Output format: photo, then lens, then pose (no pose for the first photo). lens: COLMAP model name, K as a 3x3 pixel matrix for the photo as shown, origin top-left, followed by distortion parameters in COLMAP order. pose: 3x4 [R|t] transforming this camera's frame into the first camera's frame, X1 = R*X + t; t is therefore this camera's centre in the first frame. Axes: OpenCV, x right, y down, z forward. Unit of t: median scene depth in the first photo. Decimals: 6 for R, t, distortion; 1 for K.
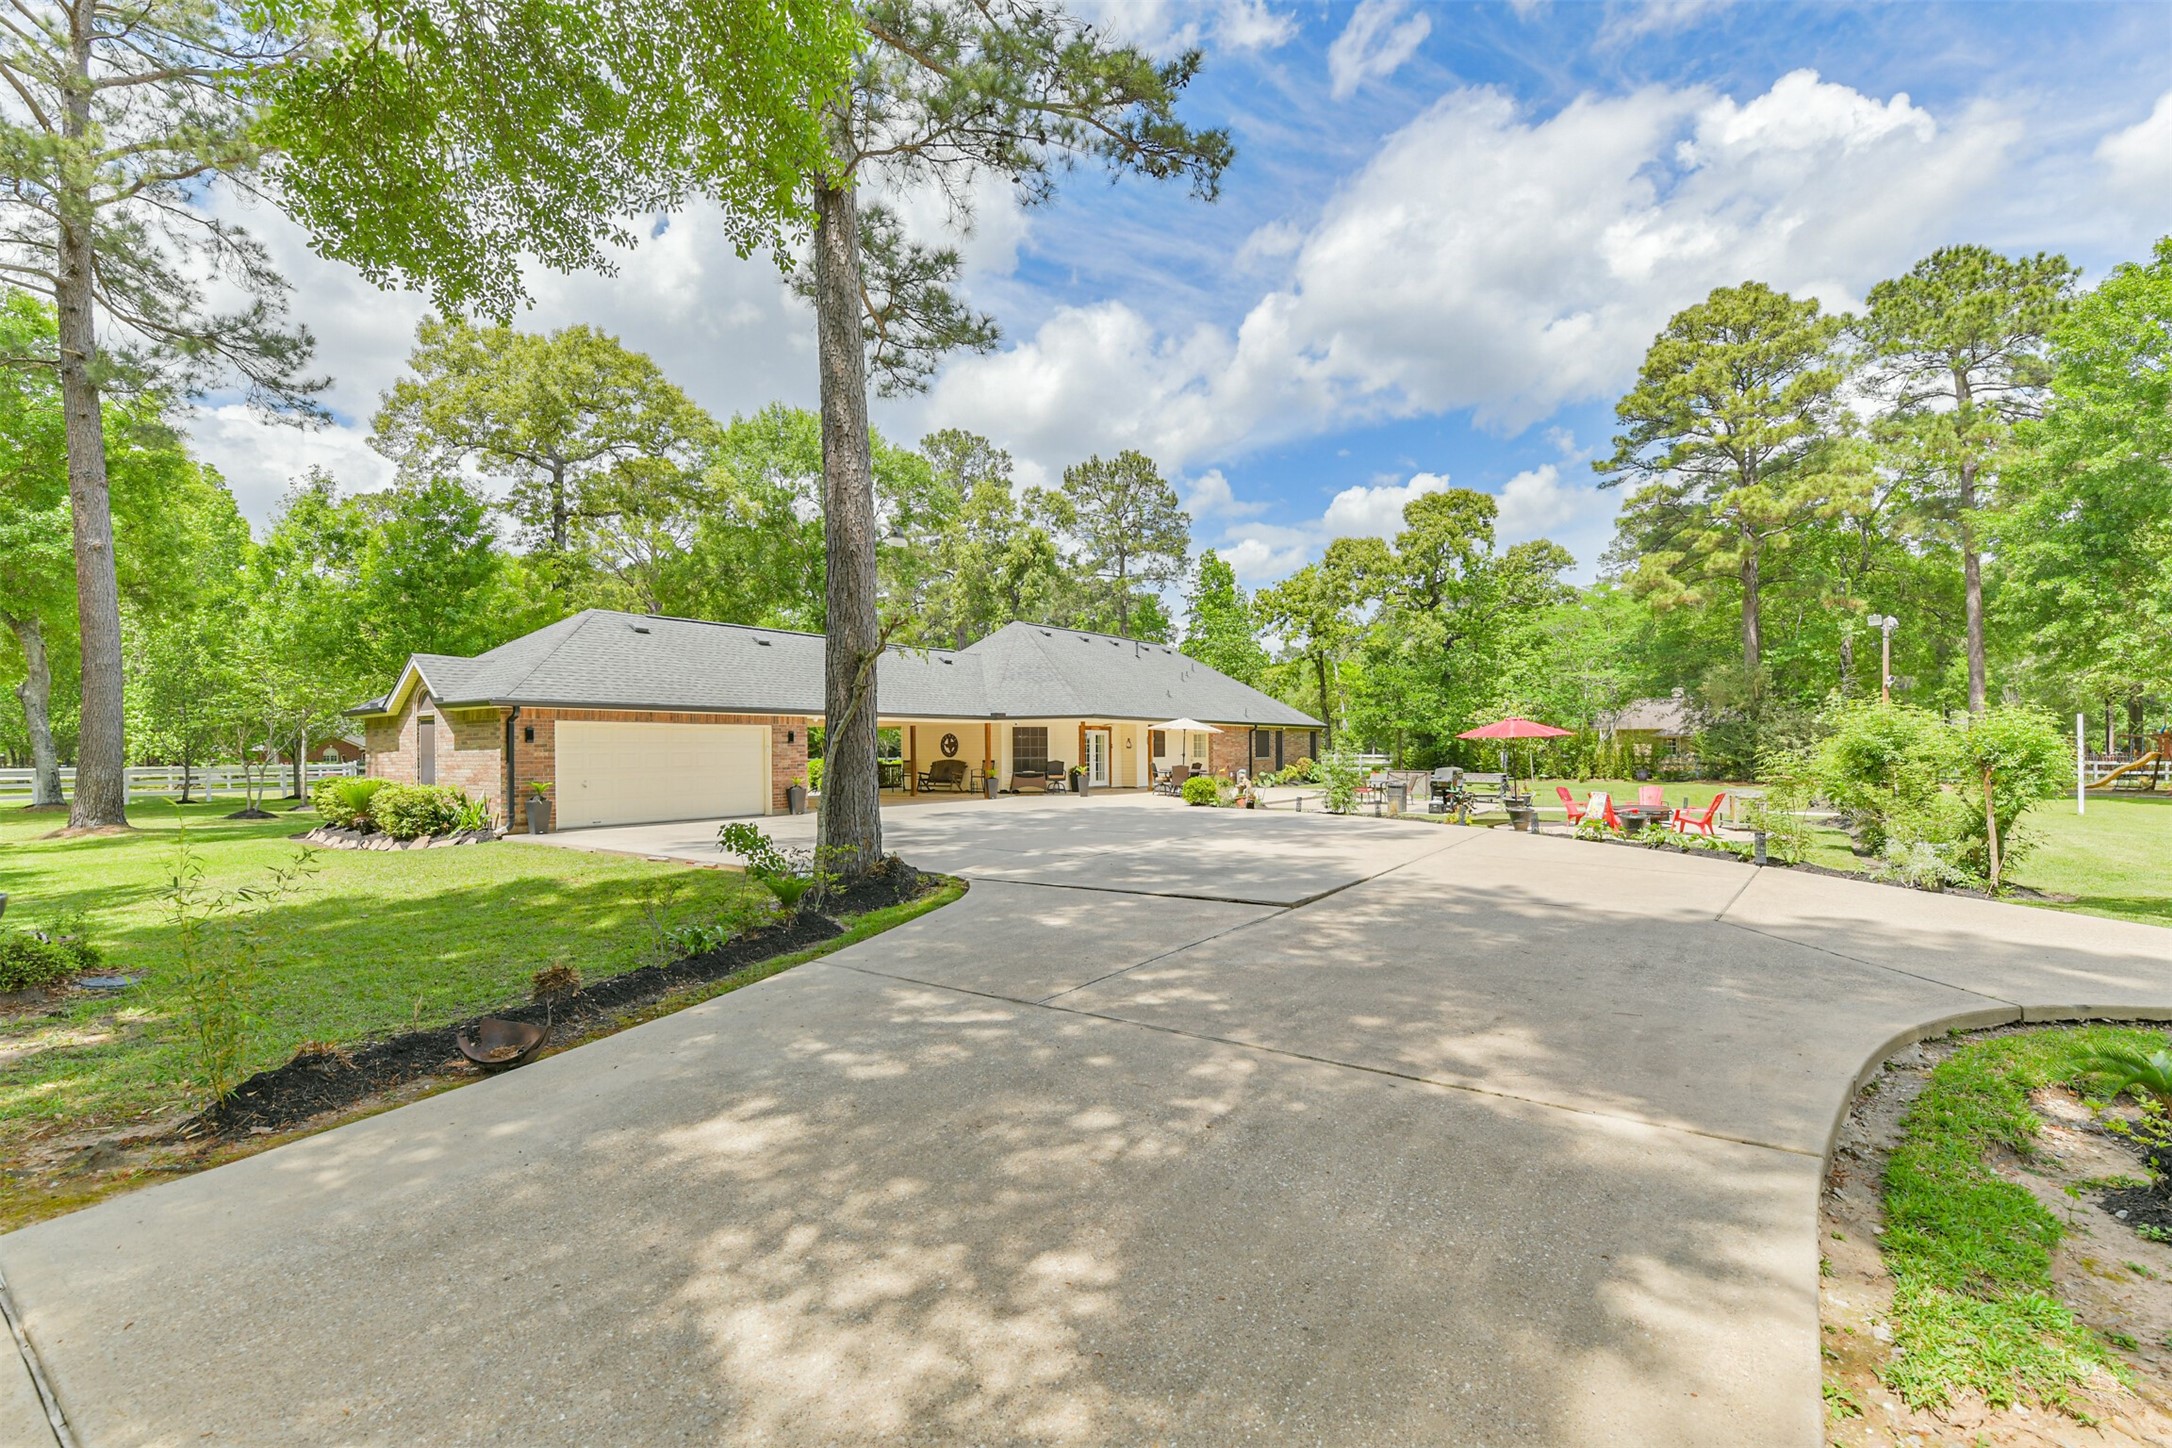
lens RADIAL K [[939.0, 0, 1077.6], [0, 939.0, 738.9], [0, 0, 1]] dist [0.001168, -0.006807]
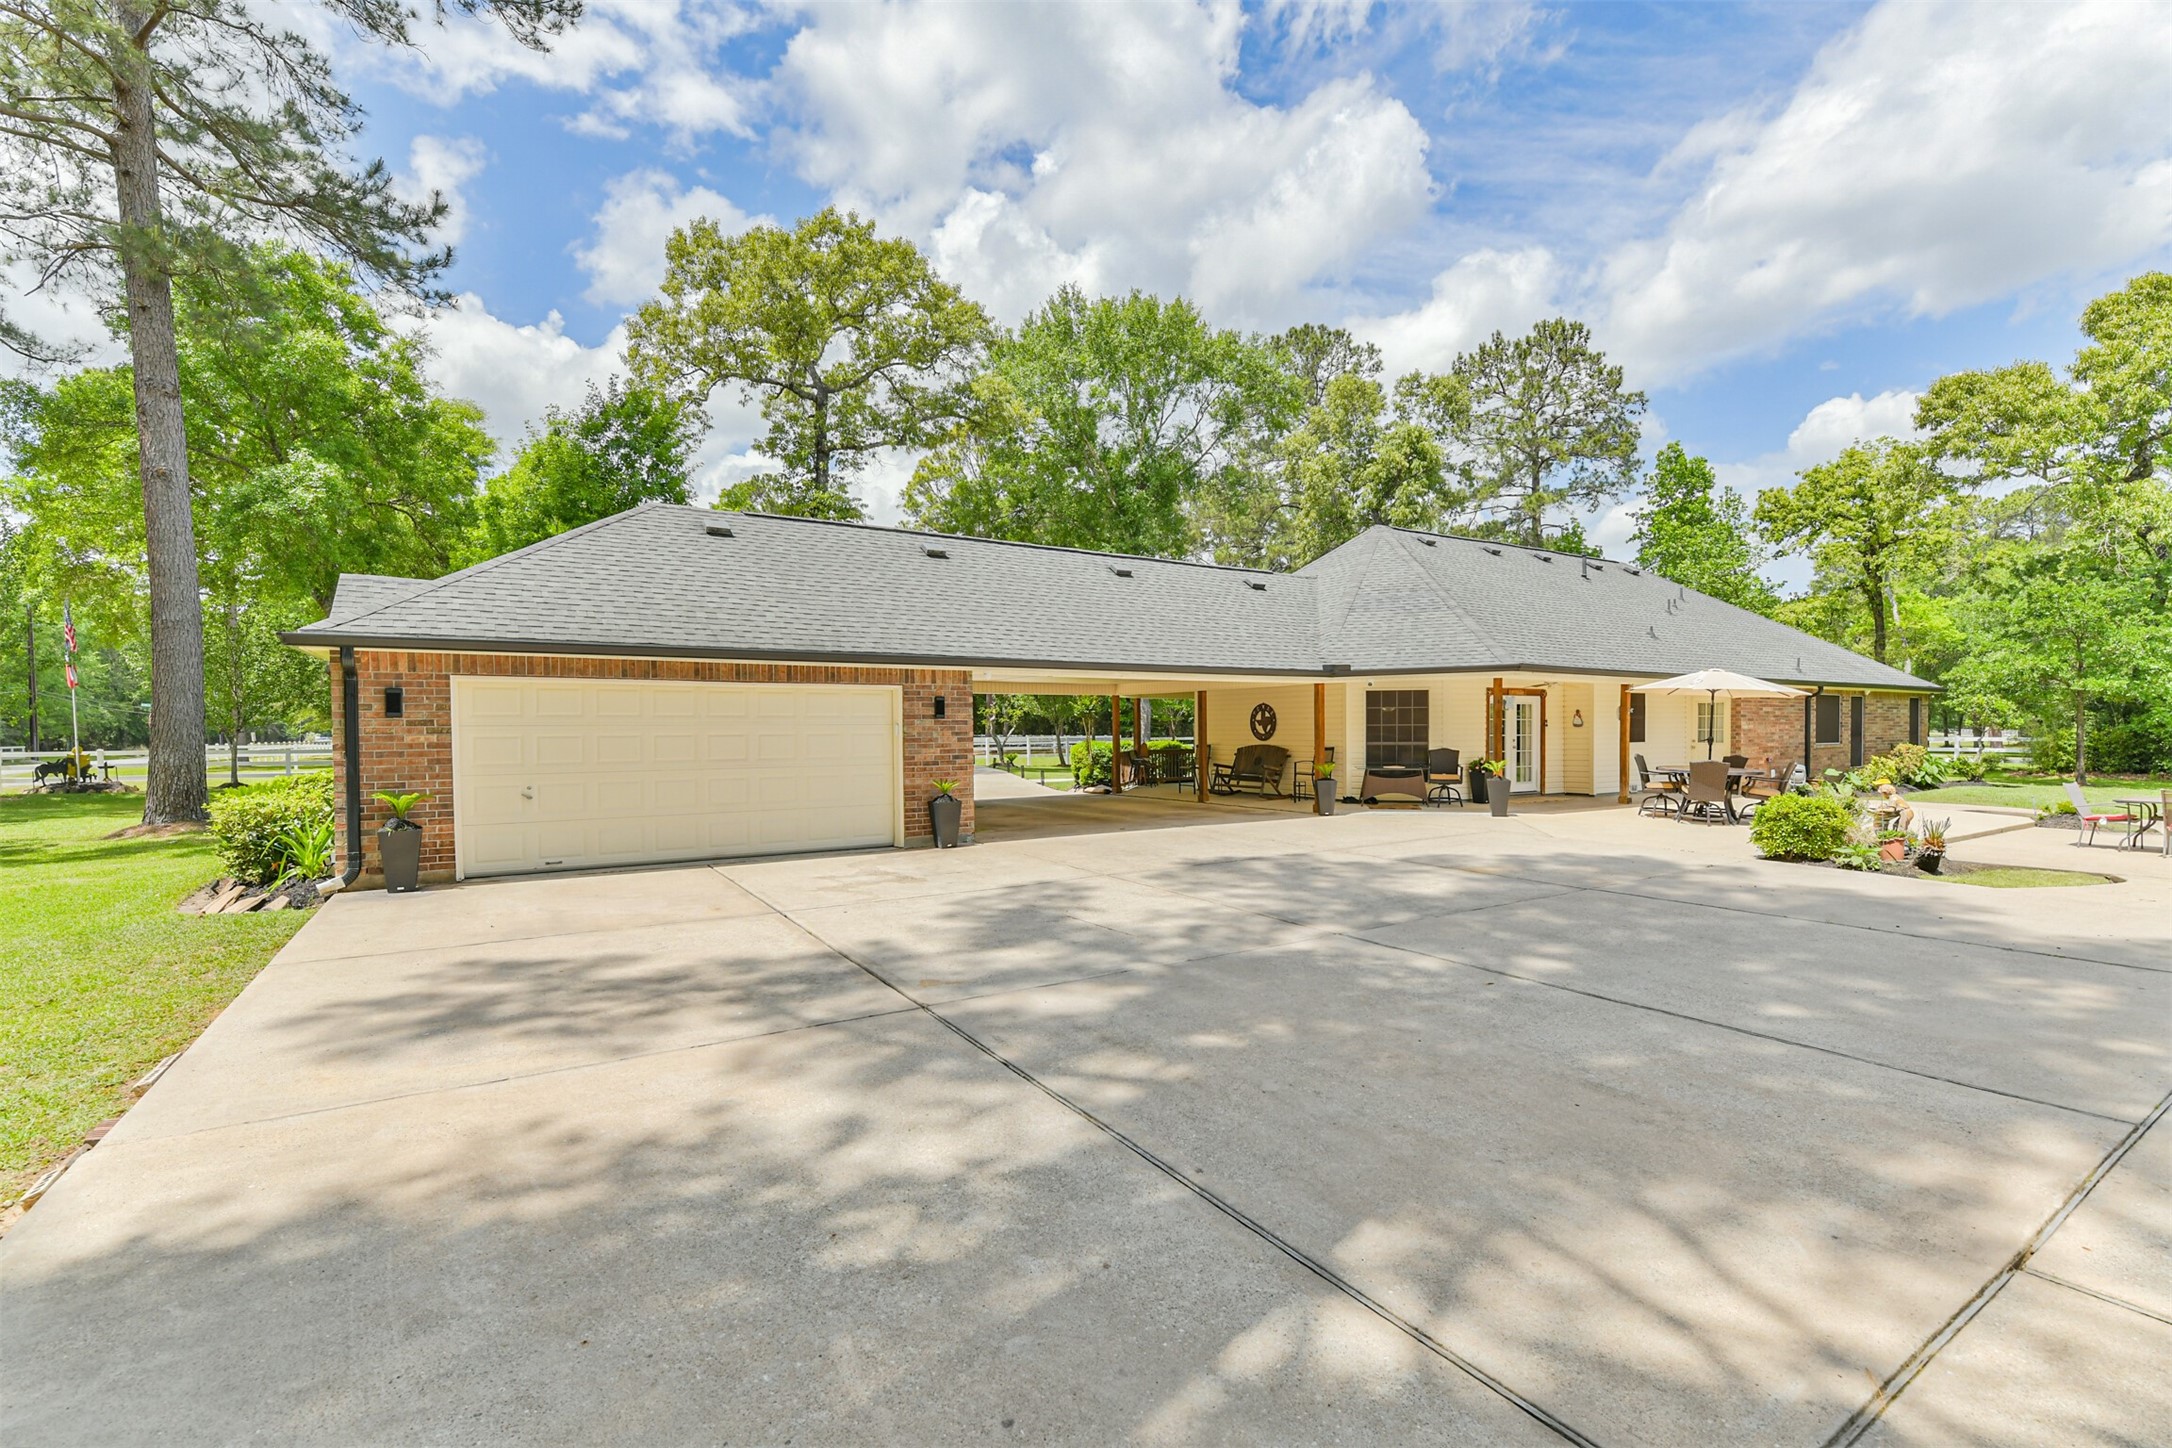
lens RADIAL K [[927.9, 0, 1085.5], [0, 927.9, 750.5], [0, 0, 1]] dist [0.001173, -0.007076]
pose [[0.928034, 0.012621, -0.372282, -0.014276], [0.001855, 0.999257, 0.038502, 0.001878], [0.372492, -0.036422, 0.927321, 0.360289]]
